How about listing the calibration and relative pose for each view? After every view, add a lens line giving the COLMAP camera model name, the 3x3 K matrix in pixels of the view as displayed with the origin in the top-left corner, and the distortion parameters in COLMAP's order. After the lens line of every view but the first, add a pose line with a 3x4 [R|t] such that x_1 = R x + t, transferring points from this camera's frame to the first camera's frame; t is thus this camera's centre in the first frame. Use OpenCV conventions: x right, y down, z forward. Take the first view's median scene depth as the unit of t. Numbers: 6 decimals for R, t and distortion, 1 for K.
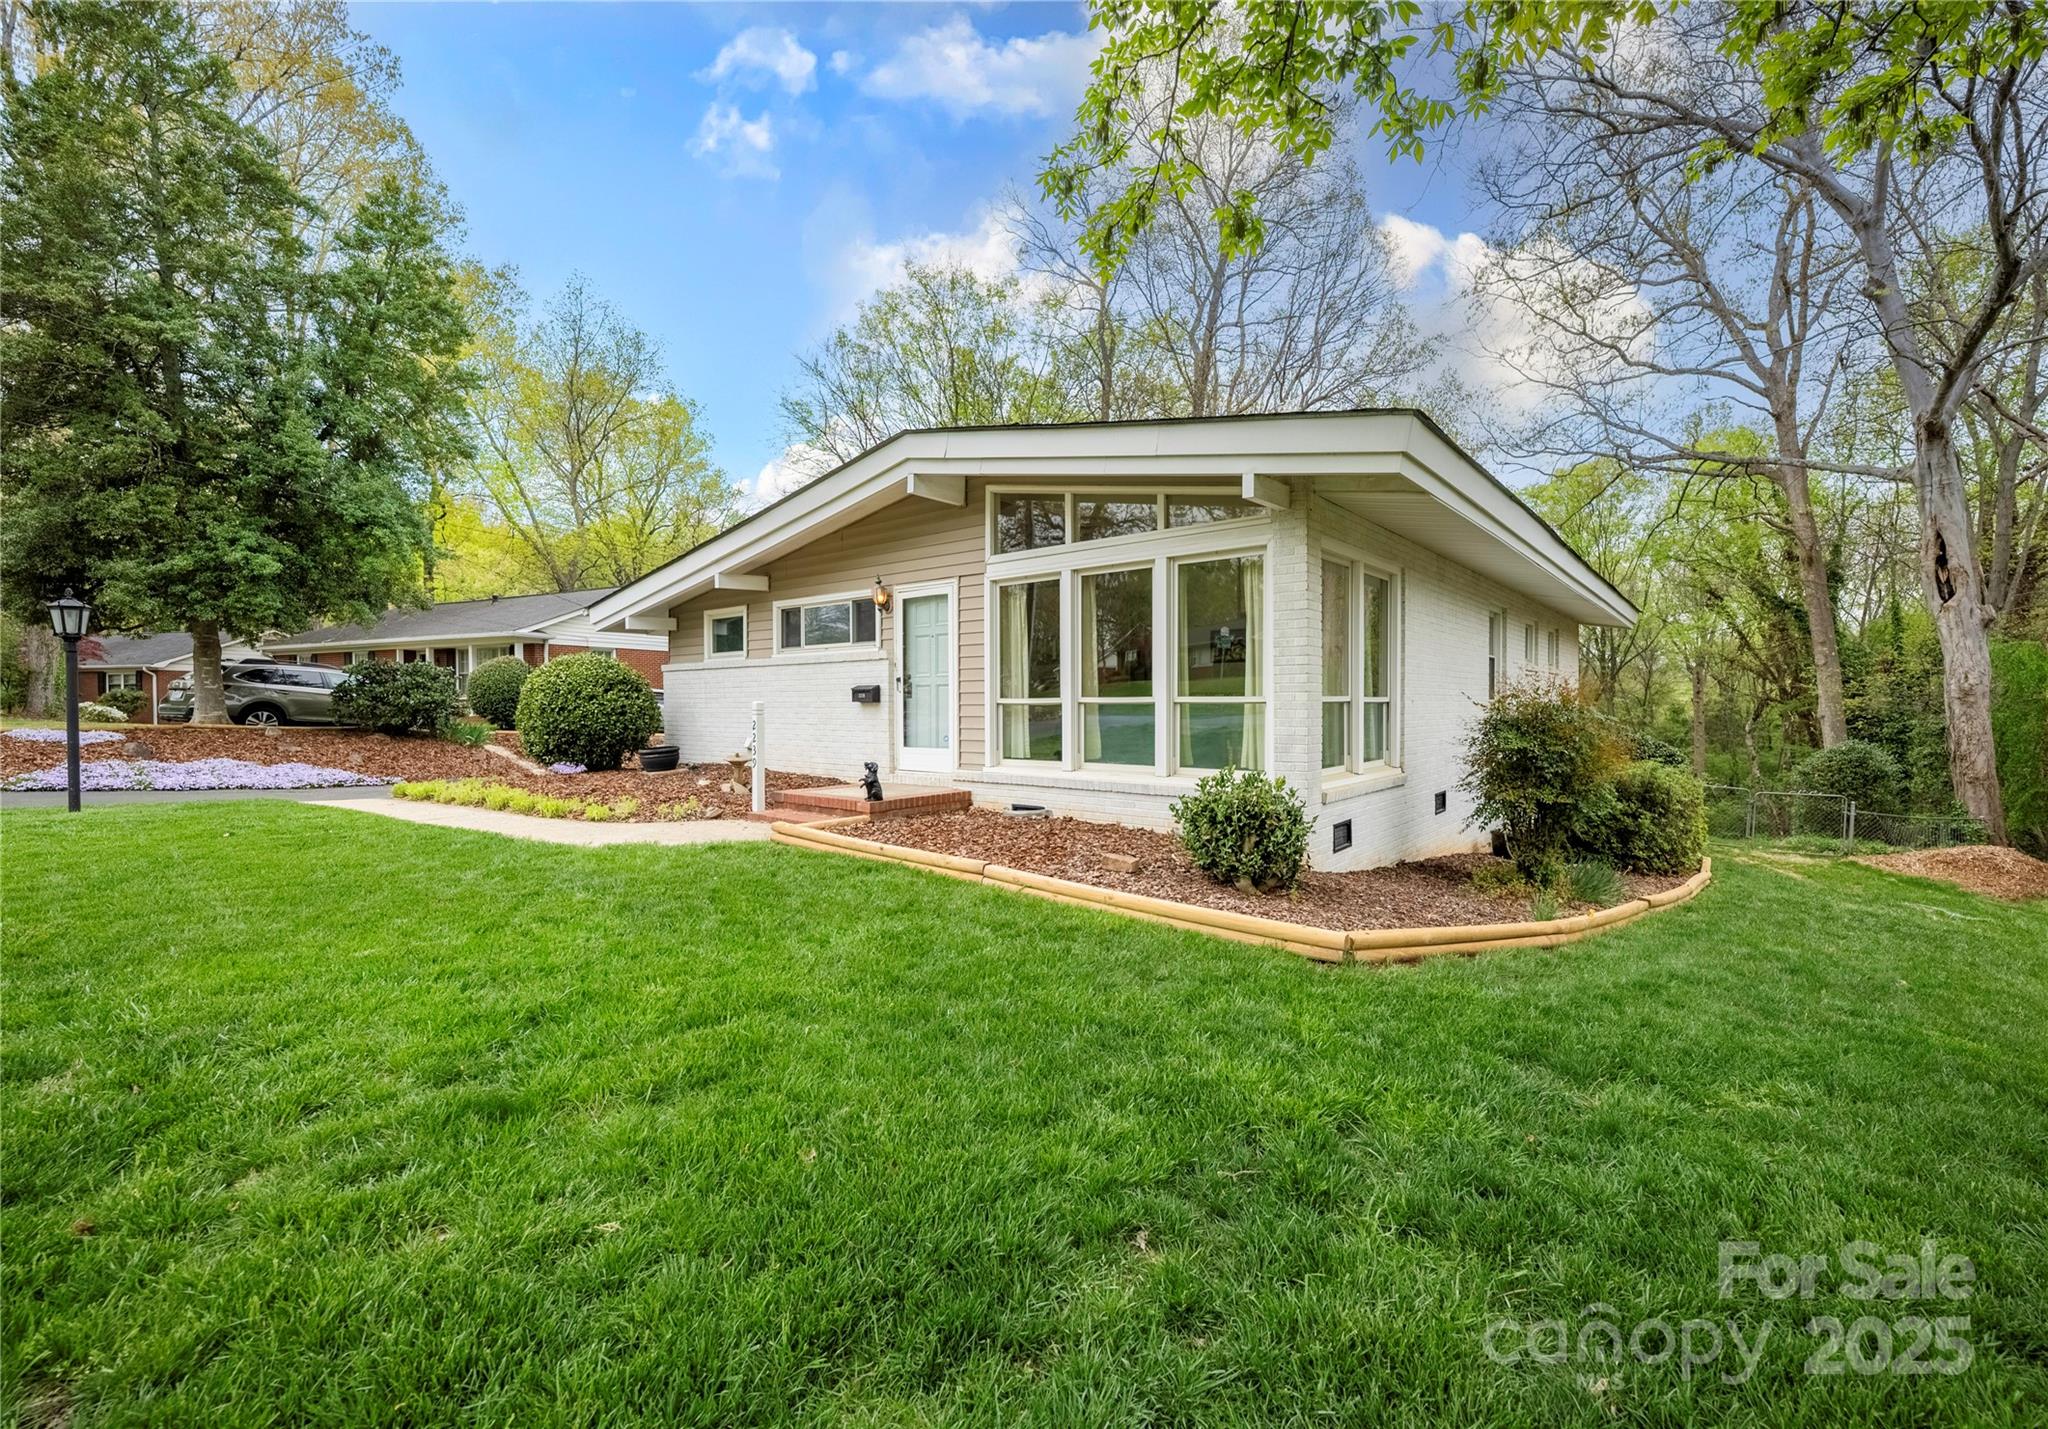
lens RADIAL K [[901.9, 0, 1017.7], [0, 901.9, 713.7], [0, 0, 1]] dist [-0.002573, 0.000194]
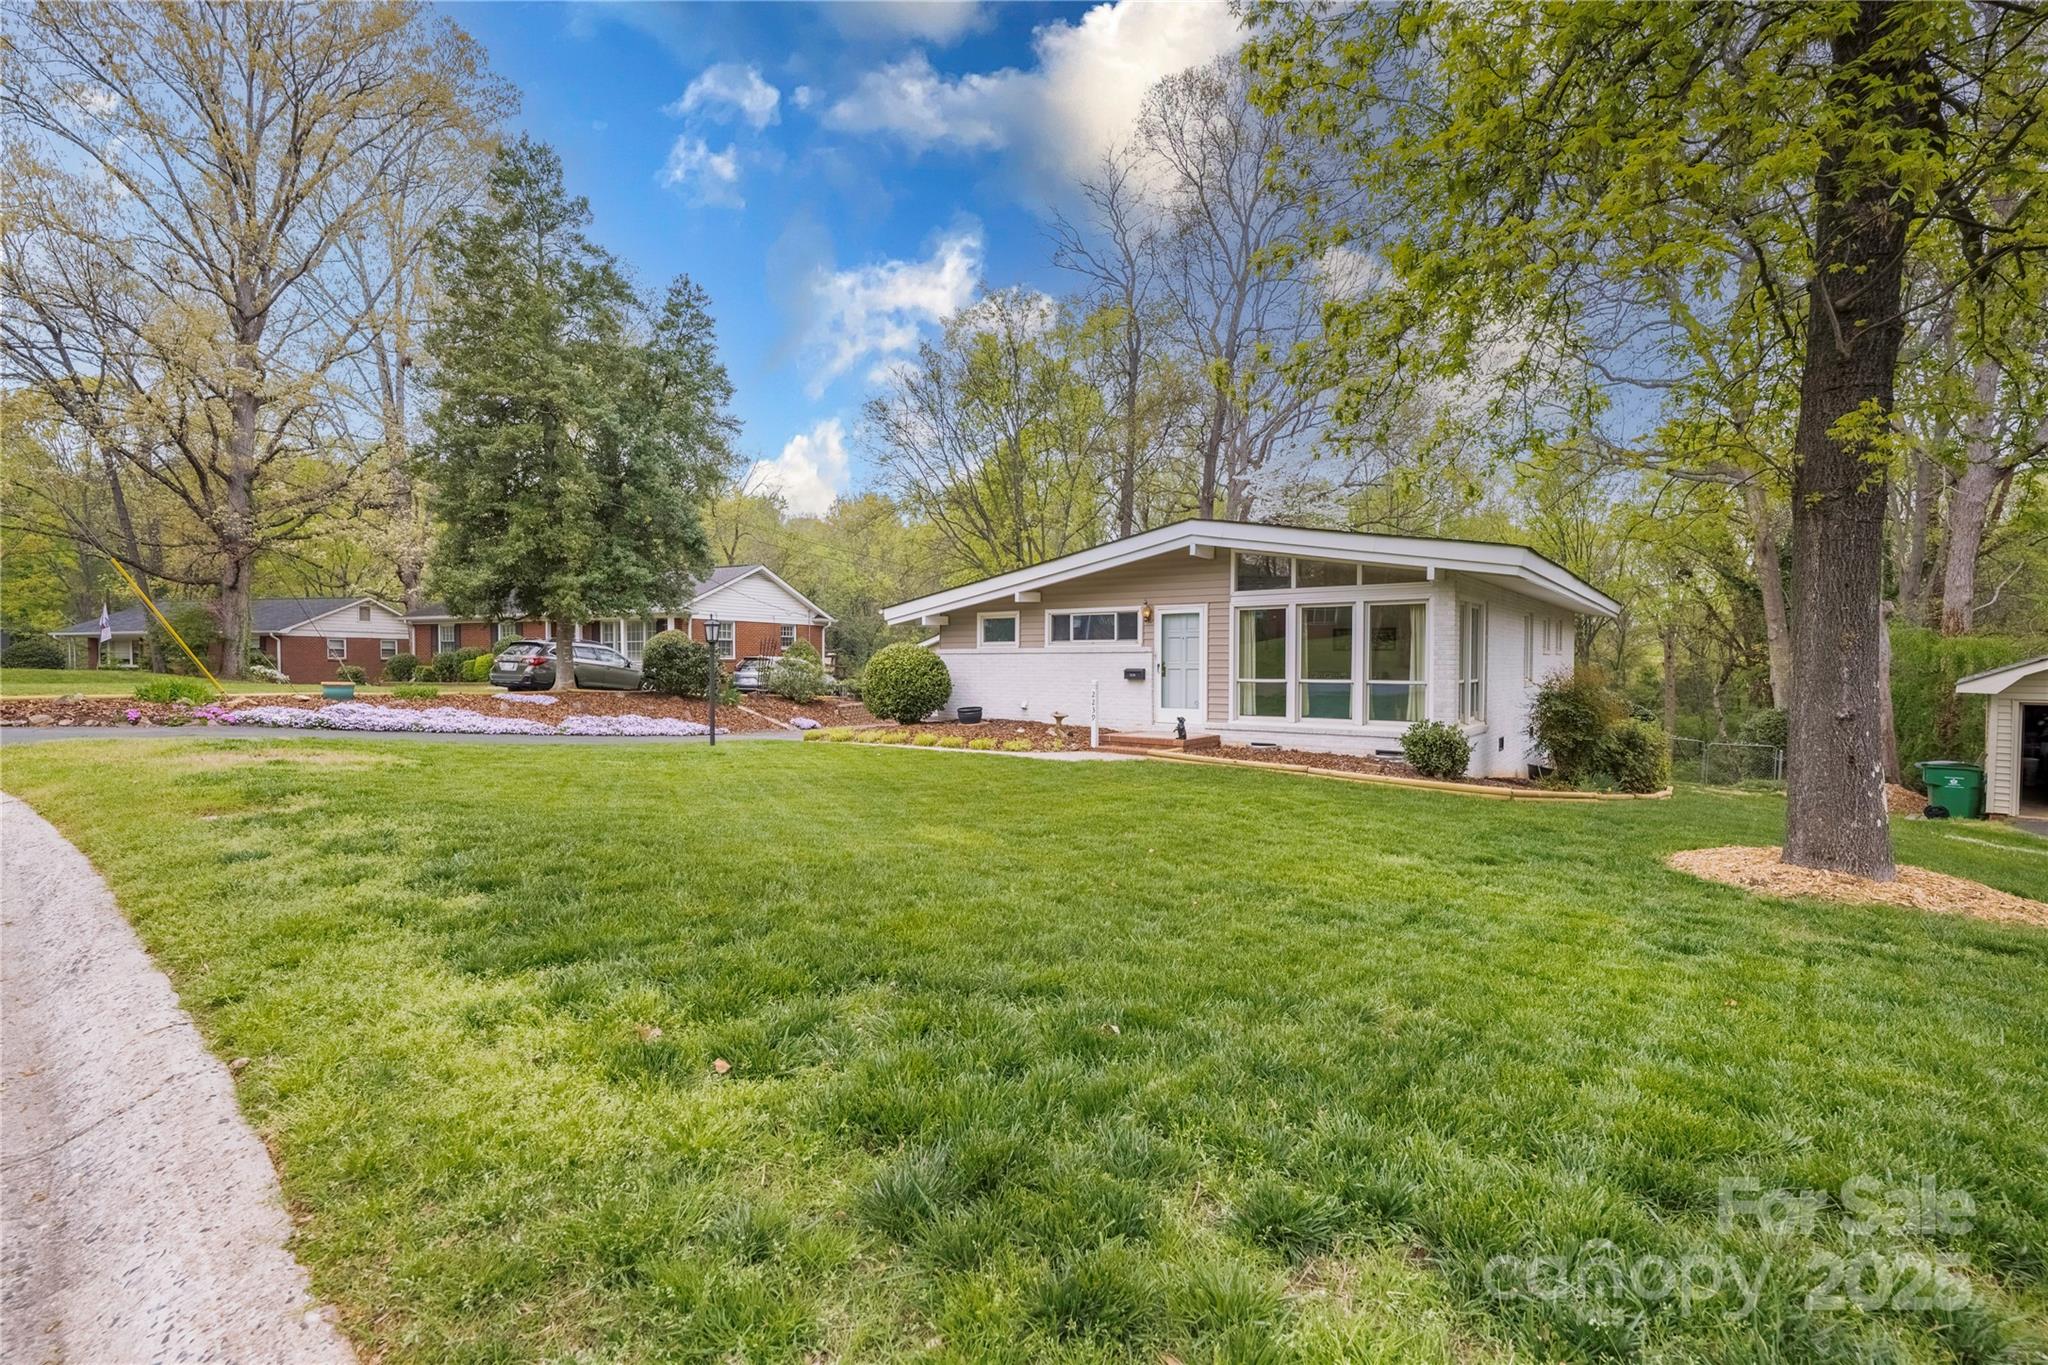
lens RADIAL K [[945.7, 0, 976.7], [0, 945.7, 679.0], [0, 0, 1]] dist [0.010527, -0.000487]
pose [[0.999857, 0.002516, 0.016751, -0.463323], [-0.002637, 0.999971, 0.007169, -0.023932], [-0.016733, -0.007212, 0.999834, -0.626406]]
